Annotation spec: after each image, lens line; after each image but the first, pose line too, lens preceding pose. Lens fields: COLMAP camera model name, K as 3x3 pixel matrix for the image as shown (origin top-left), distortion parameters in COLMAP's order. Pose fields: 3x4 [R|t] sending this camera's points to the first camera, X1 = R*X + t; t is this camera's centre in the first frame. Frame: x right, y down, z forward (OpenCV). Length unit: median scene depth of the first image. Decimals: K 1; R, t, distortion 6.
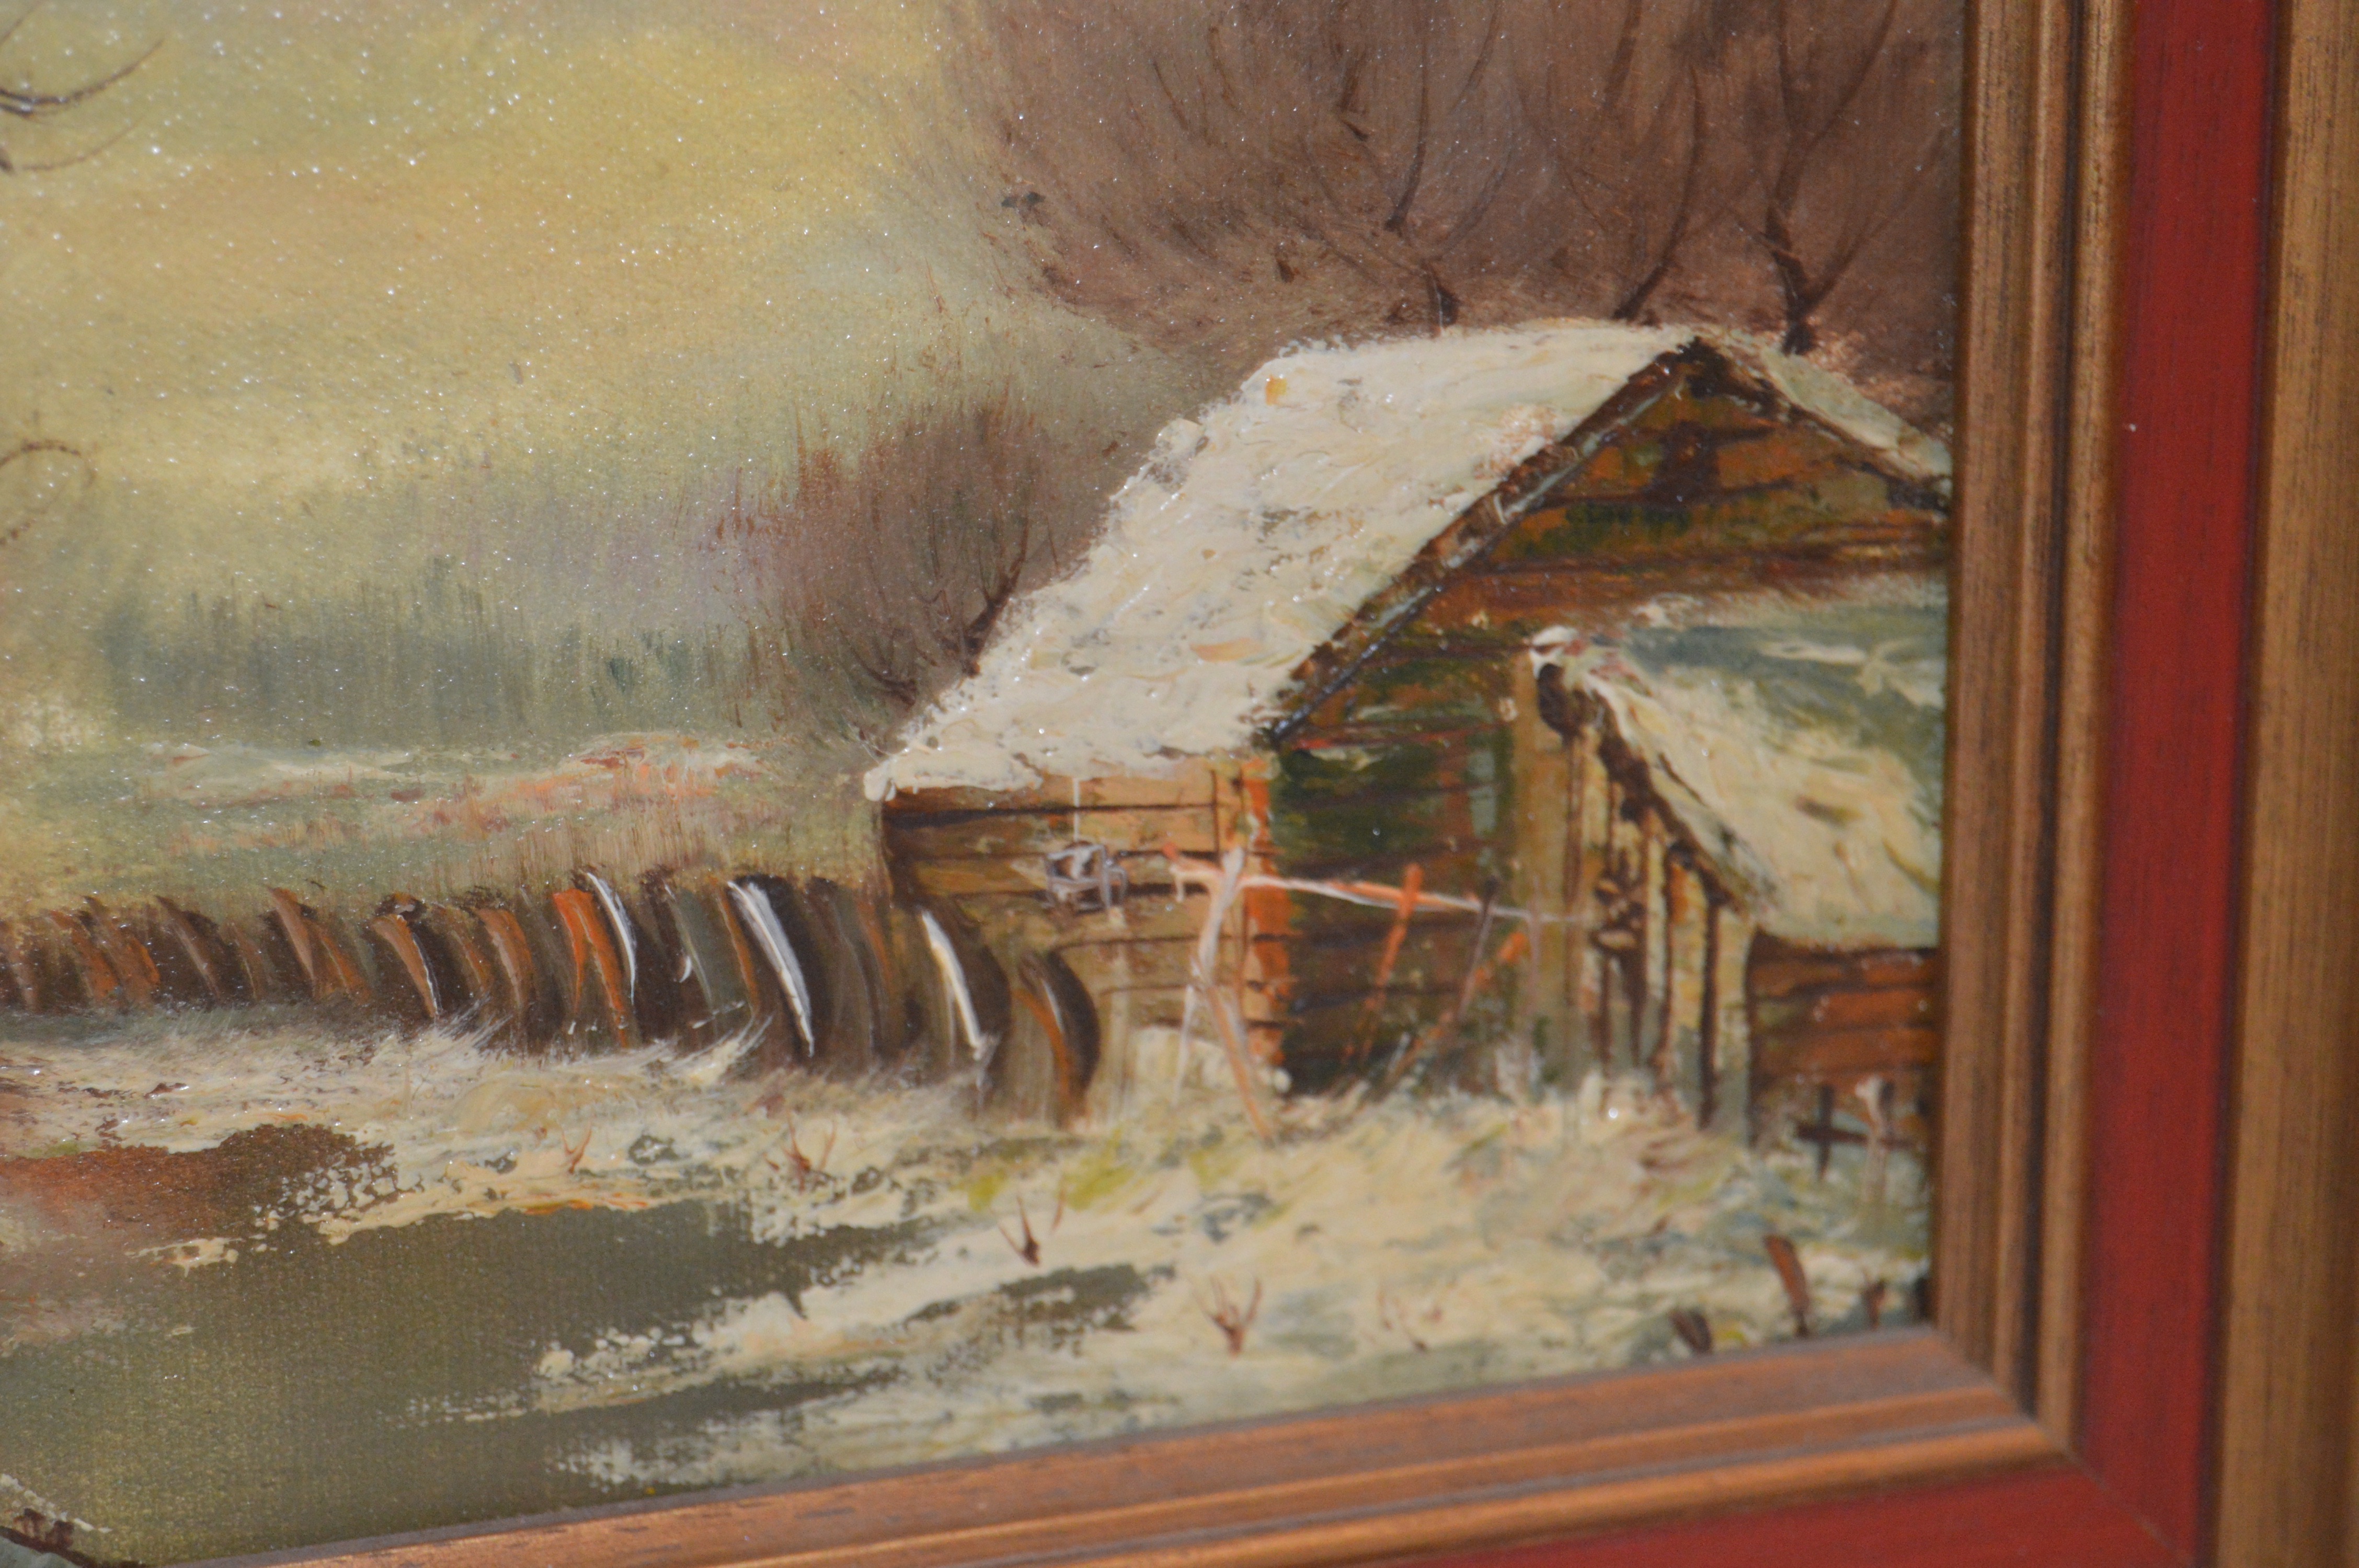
lens RADIAL K [[5239.2, 0, 1186.5], [0, 5239.2, 800.1], [0, 0, 1]] dist [-0.032186, 0.000000]
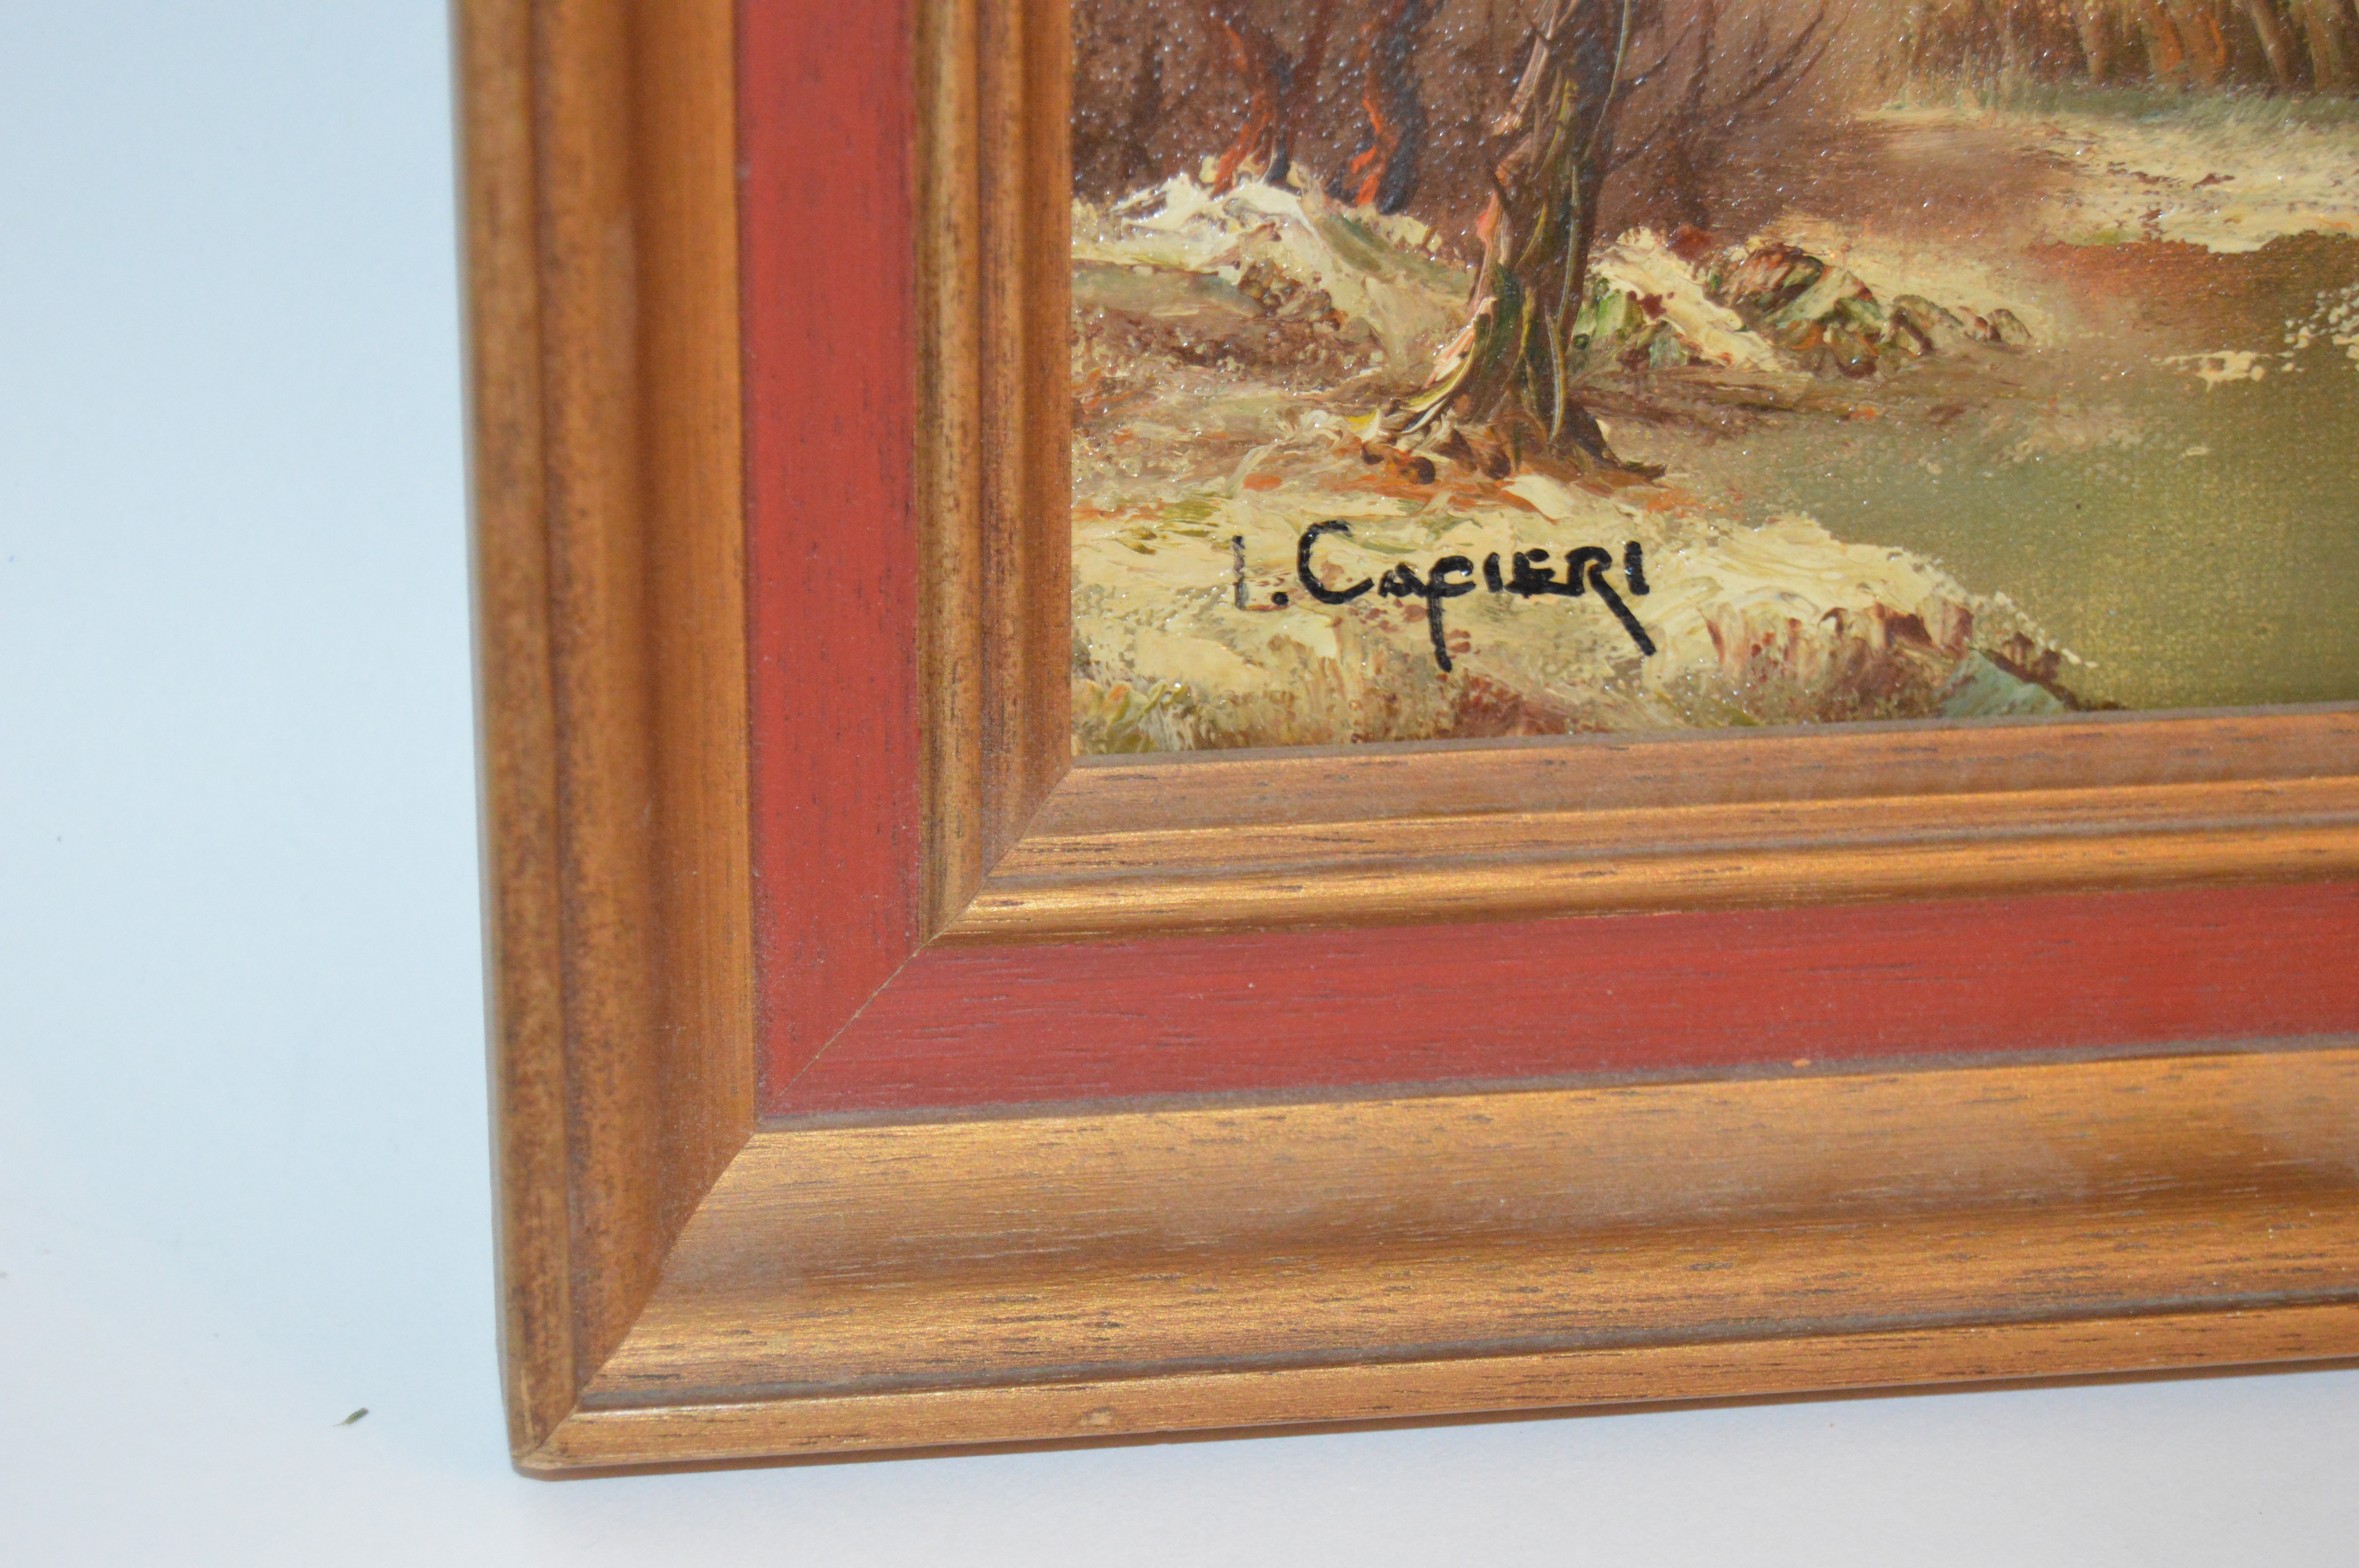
lens RADIAL K [[5239.2, 0, 1190.3], [0, 5239.2, 772.3], [0, 0, 1]] dist [-0.032186, 0.000000]
pose [[0.989081, 0.058775, -0.135147, -0.237391], [-0.058547, 0.998269, 0.005666, 0.162127], [0.135246, 0.002308, 0.990809, 0.045233]]
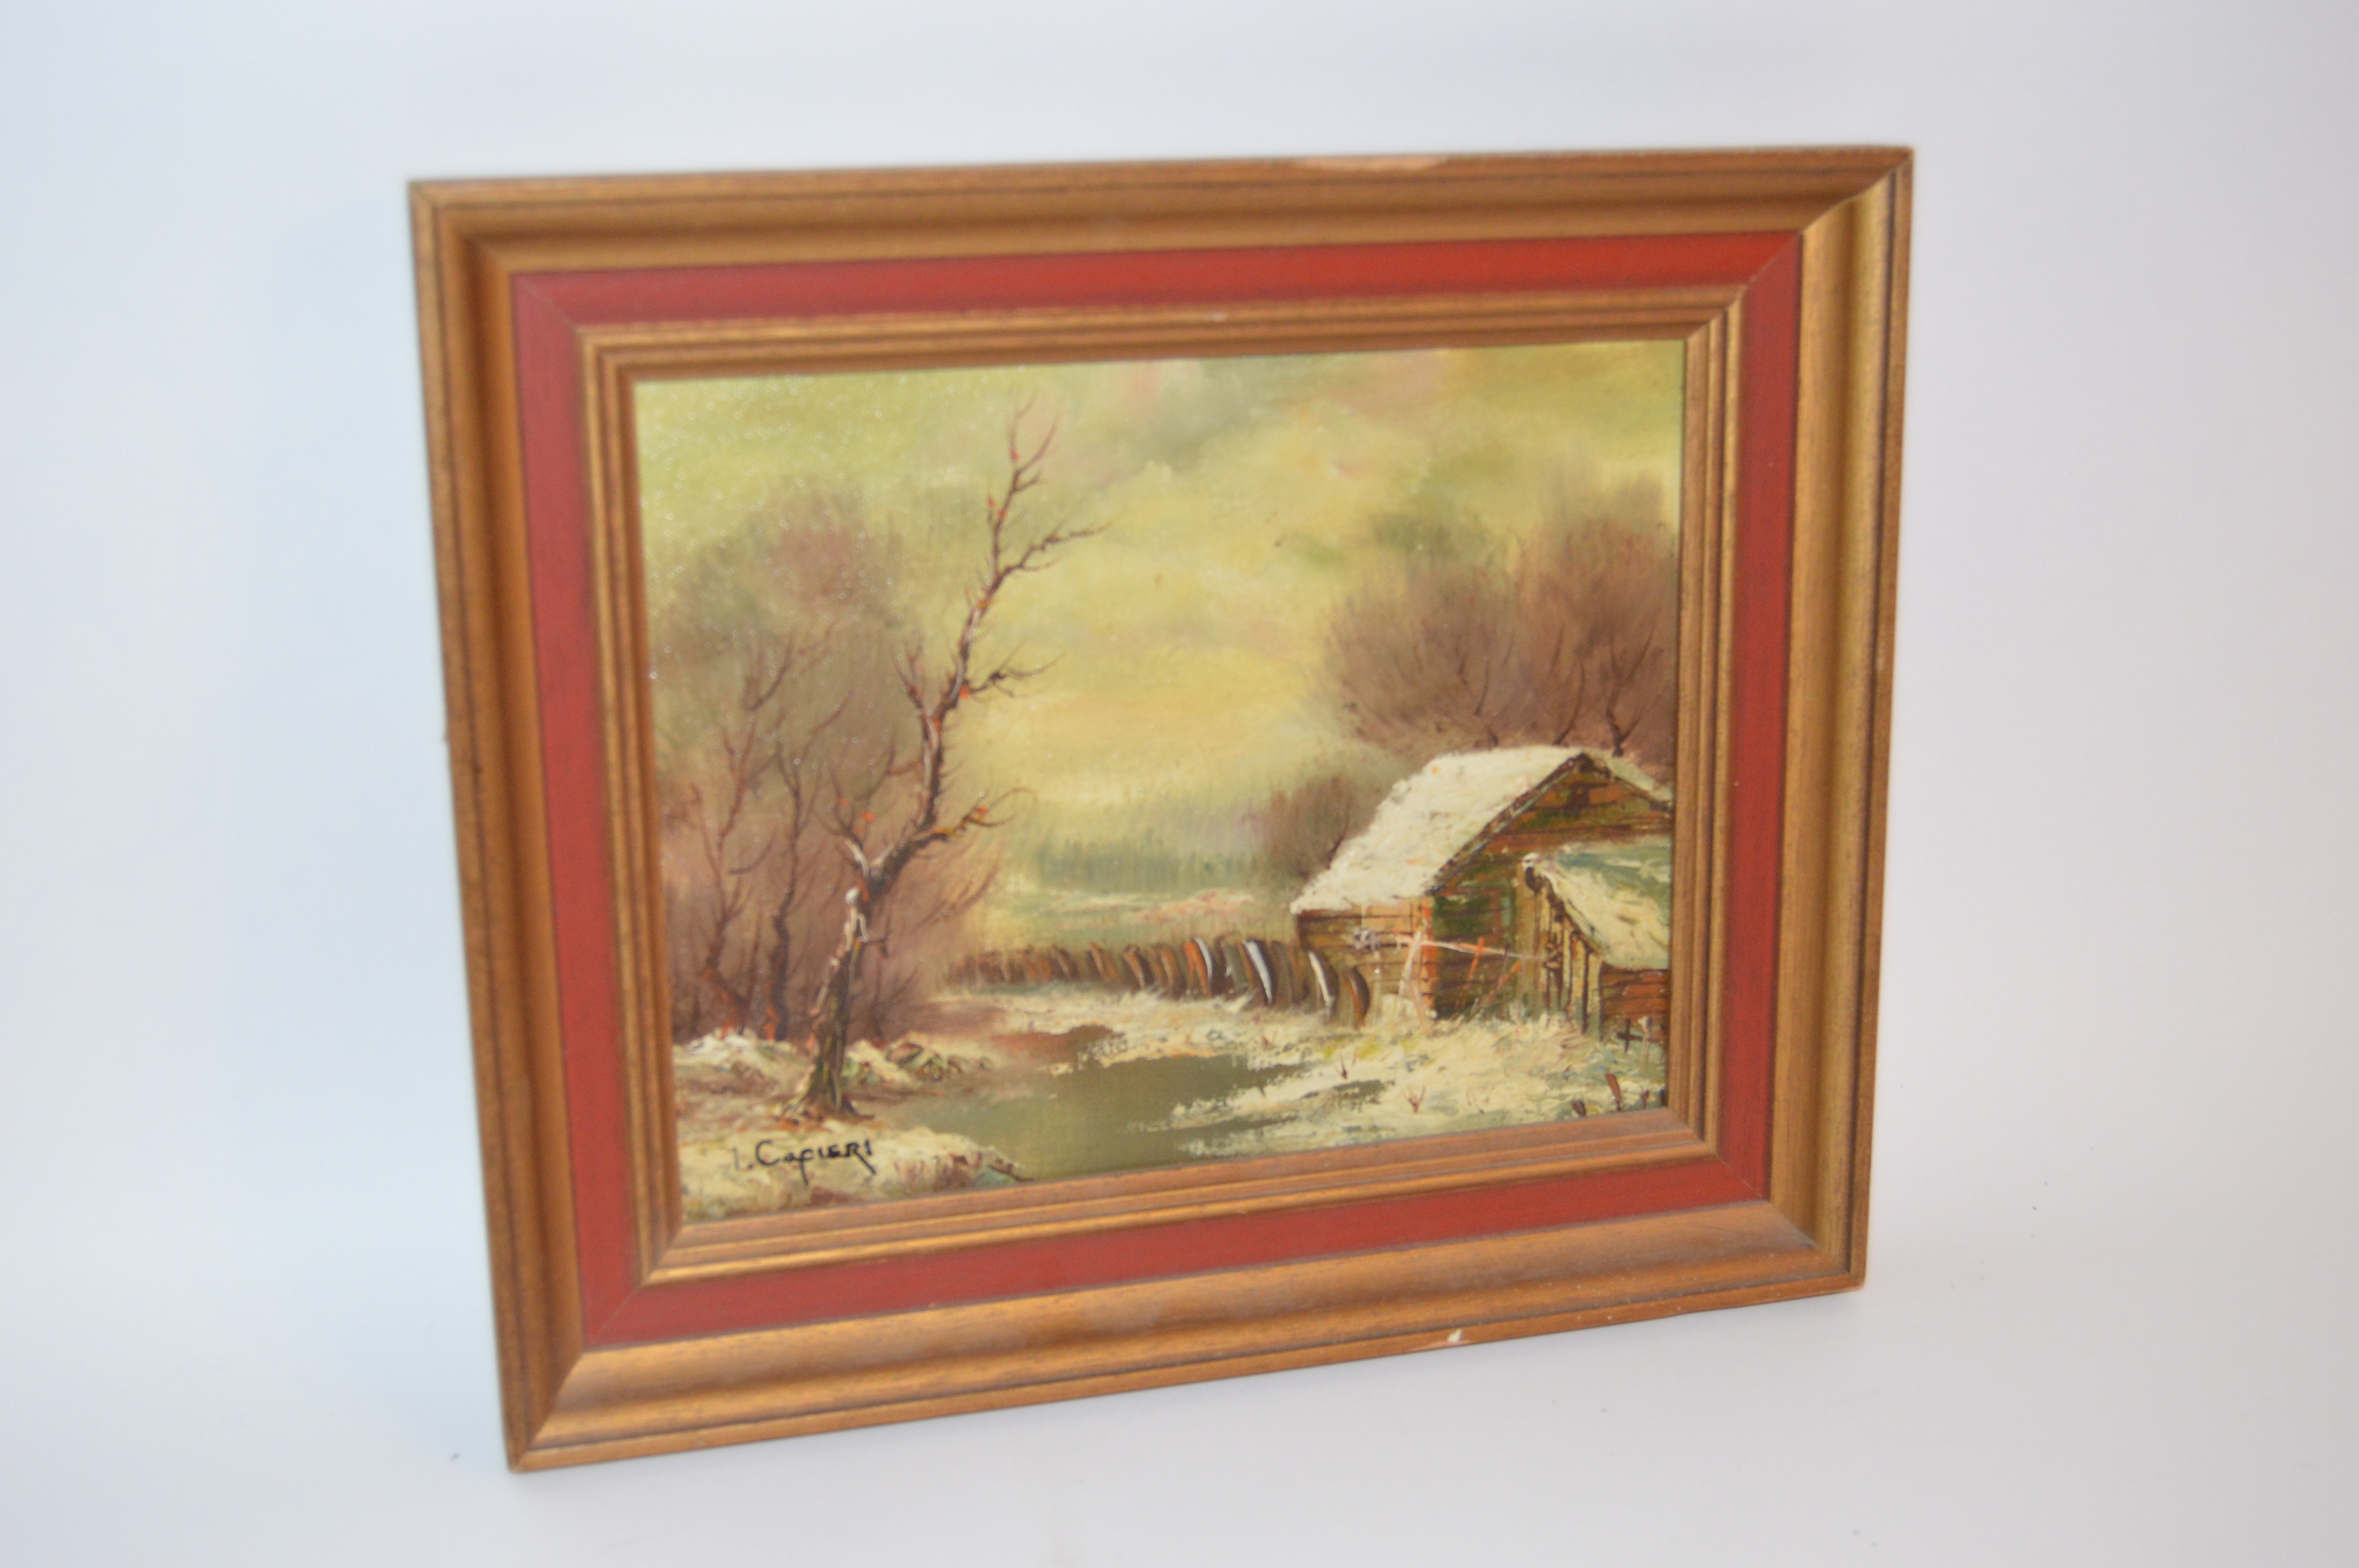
lens RADIAL K [[2897.7, 0, 1192.2], [0, 2897.7, 780.3], [0, 0, 1]] dist [-0.064541, 0.000000]
pose [[0.999609, 0.005664, -0.027397, -0.072300], [-0.007087, 0.998615, -0.052134, 0.010509], [0.027063, 0.052307, 0.998264, -0.581997]]
